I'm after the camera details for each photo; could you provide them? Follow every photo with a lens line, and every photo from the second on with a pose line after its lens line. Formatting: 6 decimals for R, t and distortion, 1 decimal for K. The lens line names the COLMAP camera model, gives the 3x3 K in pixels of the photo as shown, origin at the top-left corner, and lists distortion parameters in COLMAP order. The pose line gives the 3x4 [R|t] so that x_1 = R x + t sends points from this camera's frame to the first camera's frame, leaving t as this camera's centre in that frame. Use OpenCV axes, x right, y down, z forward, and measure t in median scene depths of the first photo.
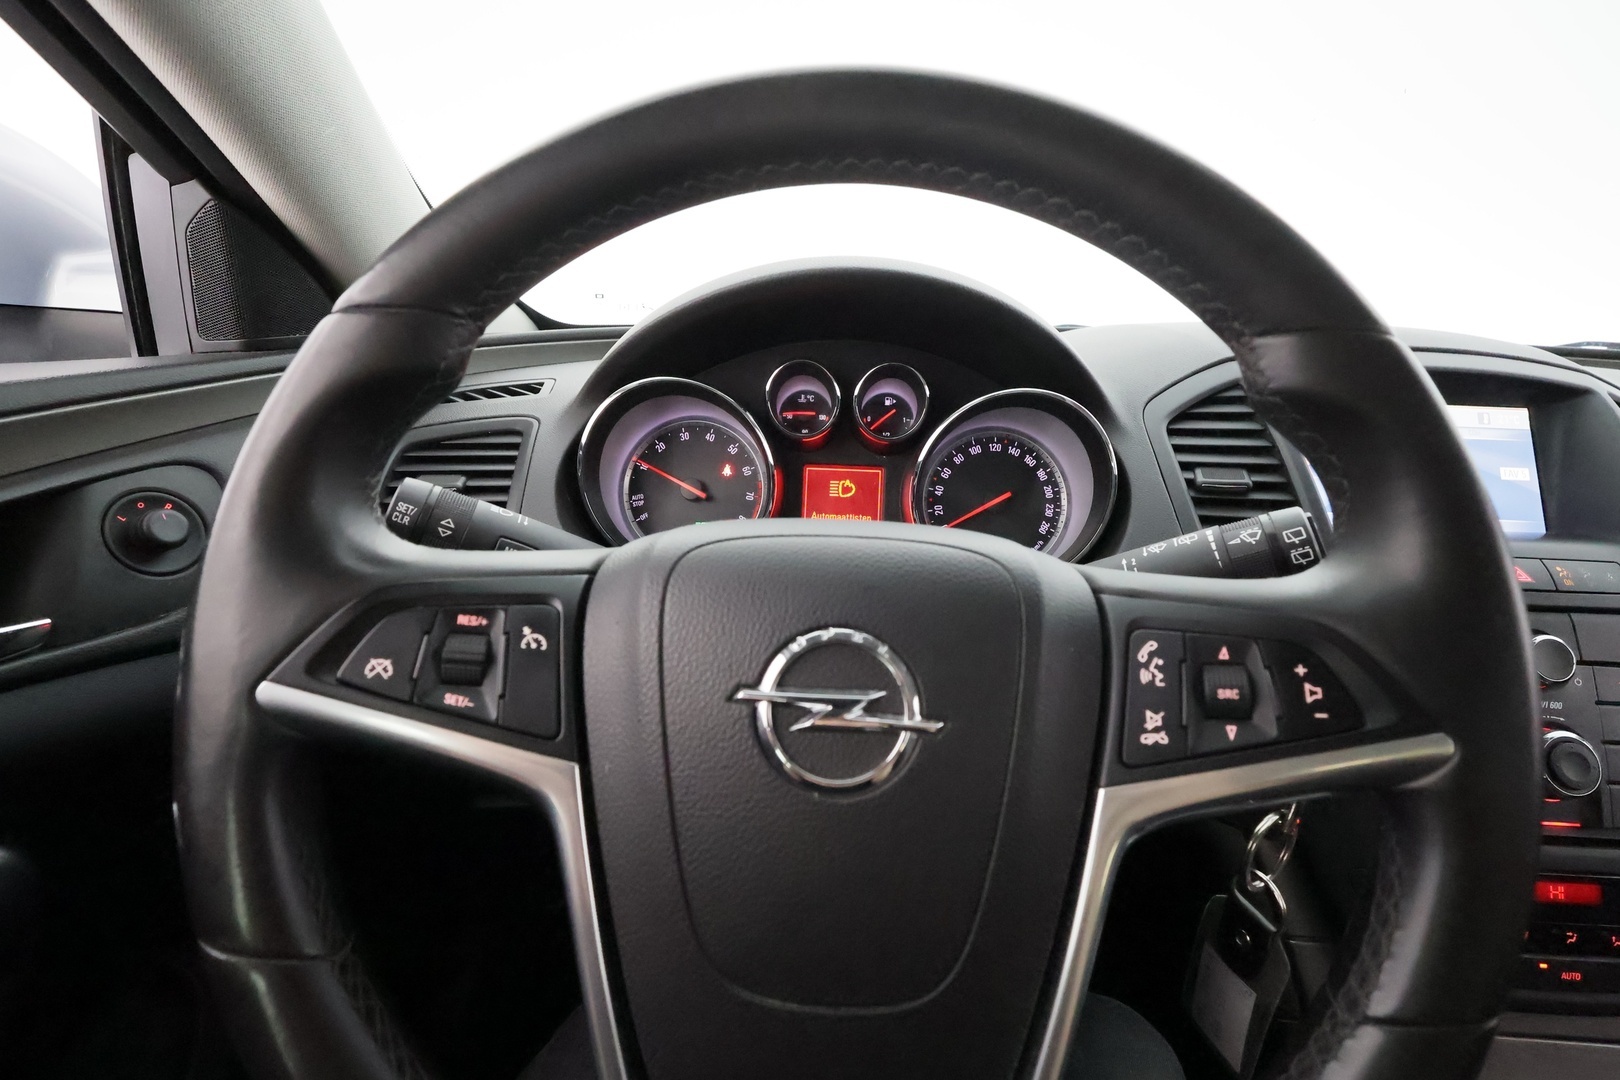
lens RADIAL K [[744.2, 0, 807.6], [0, 744.2, 542.7], [0, 0, 1]] dist [-0.005295, -0.000128]
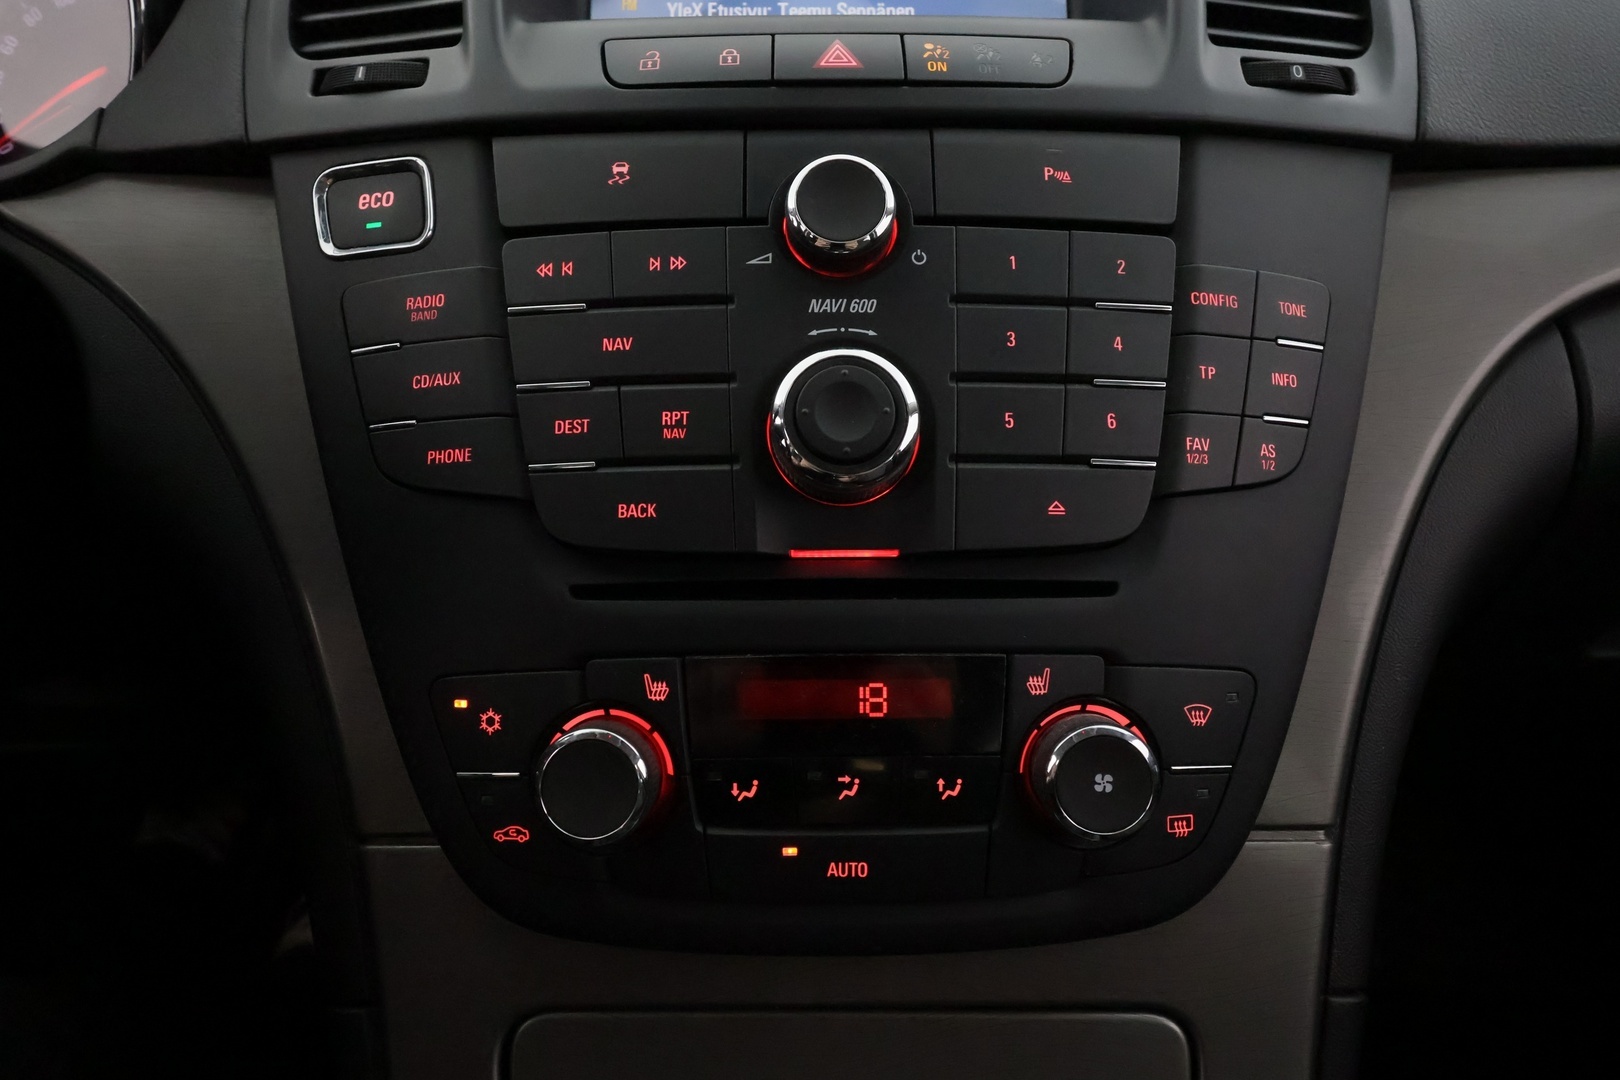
lens RADIAL K [[941.5, 0, 811.0], [0, 941.5, 544.0], [0, 0, 1]] dist [-0.000606, 0.000390]
pose [[0.997959, -0.050161, 0.039527, 0.780683], [0.048278, 0.997716, 0.047241, 0.279216], [-0.041807, -0.045236, 0.998101, 0.334612]]
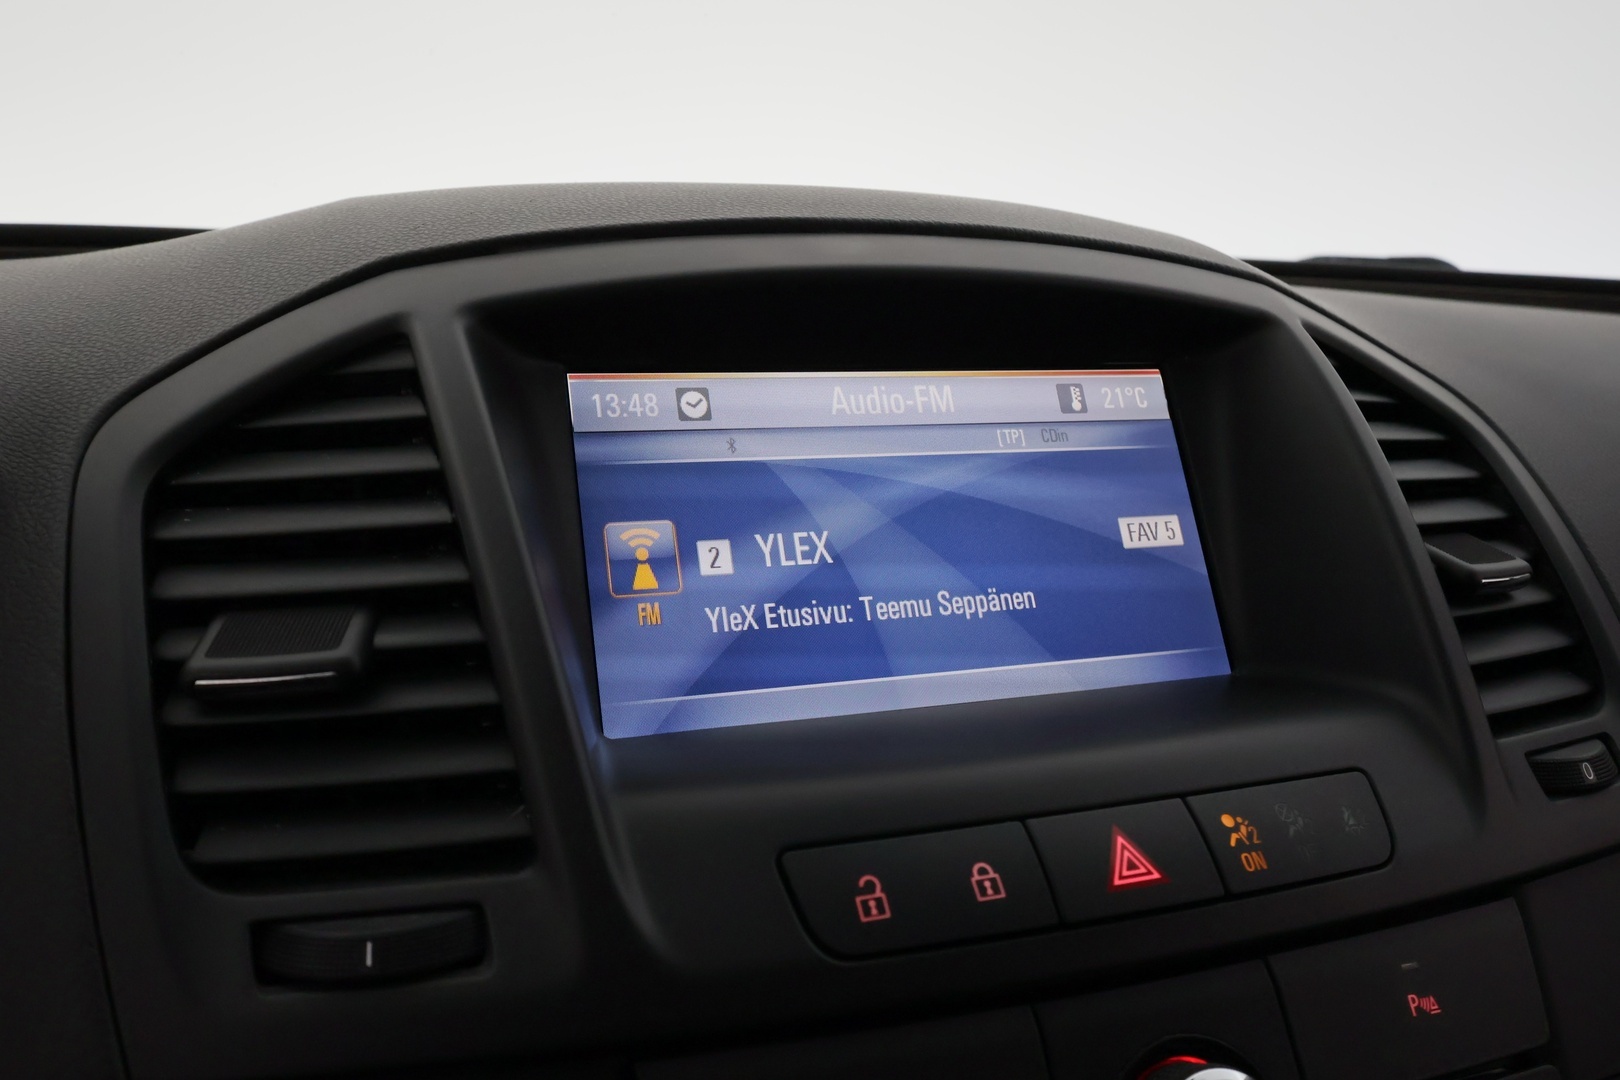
lens RADIAL K [[1279.7, 0, 816.0], [0, 1279.7, 534.6], [0, 0, 1]] dist [0.002413, 0.001341]
pose [[0.925094, -0.088899, 0.369185, 0.550212], [0.123119, 0.989910, -0.070141, -0.066975], [-0.359224, 0.110341, 0.926705, 0.440433]]
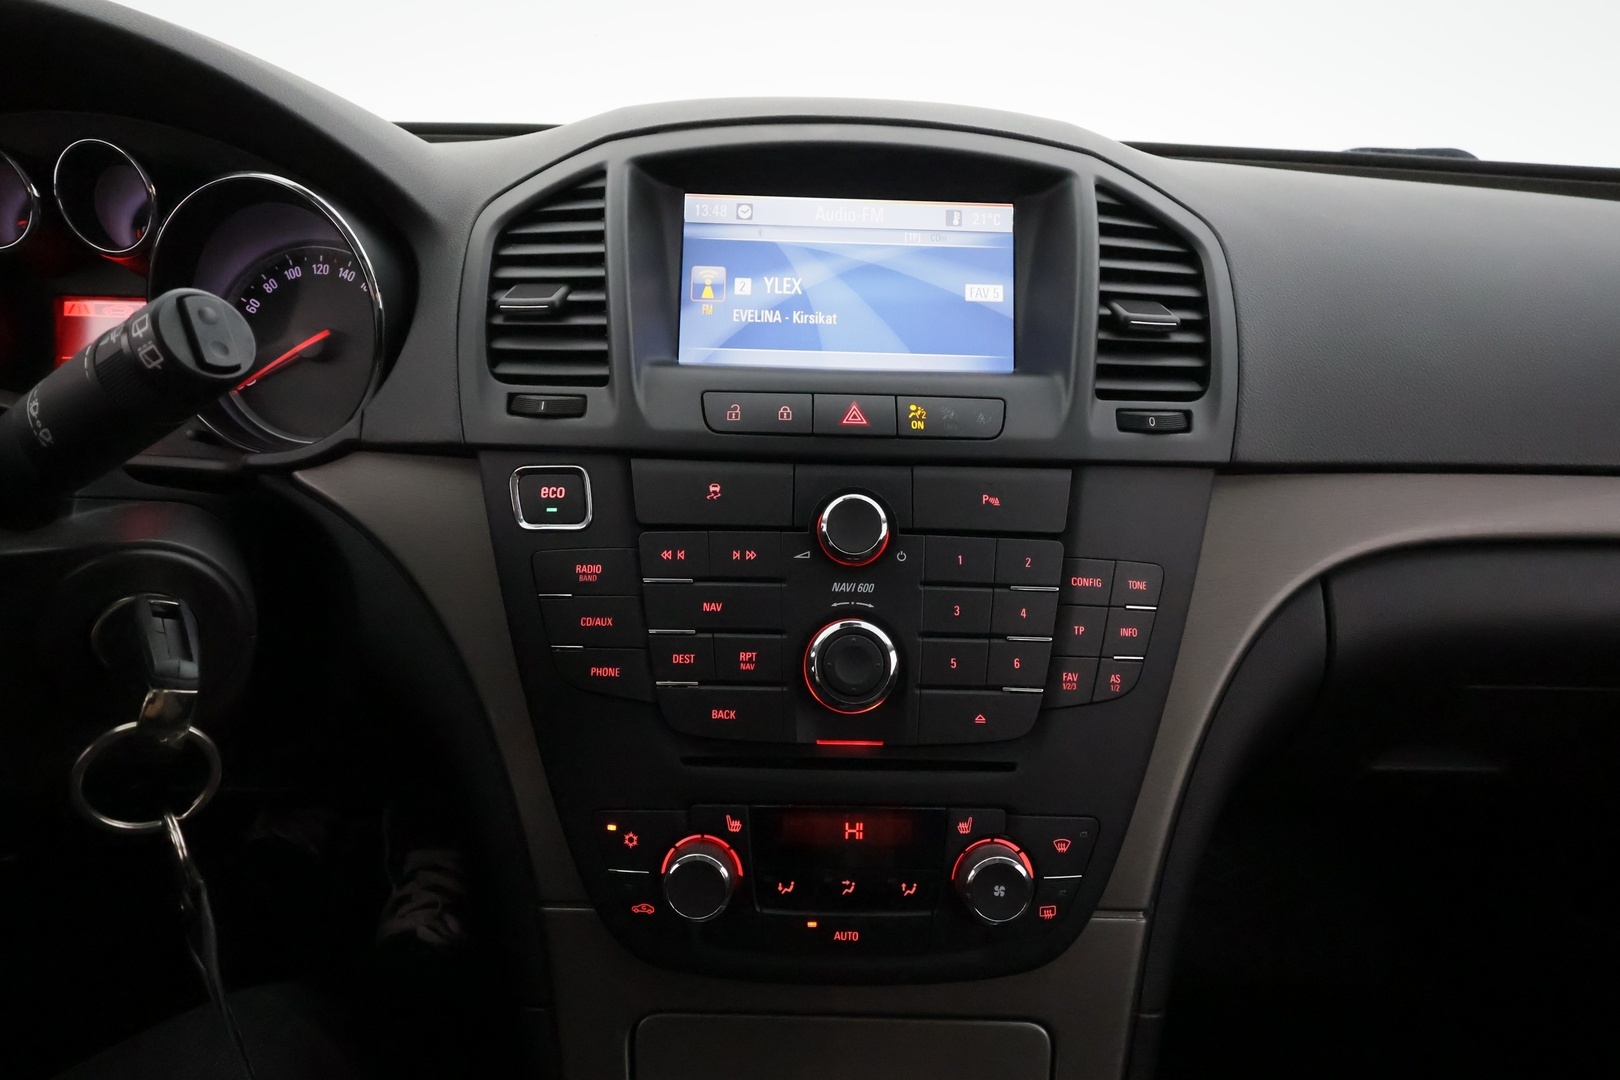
lens RADIAL K [[941.5, 0, 813.2], [0, 941.5, 542.6], [0, 0, 1]] dist [-0.000606, 0.000390]
pose [[0.998467, -0.023085, 0.050304, 0.750735], [0.018993, 0.996585, 0.080358, 0.079868], [-0.051987, -0.079279, 0.995496, 0.049999]]
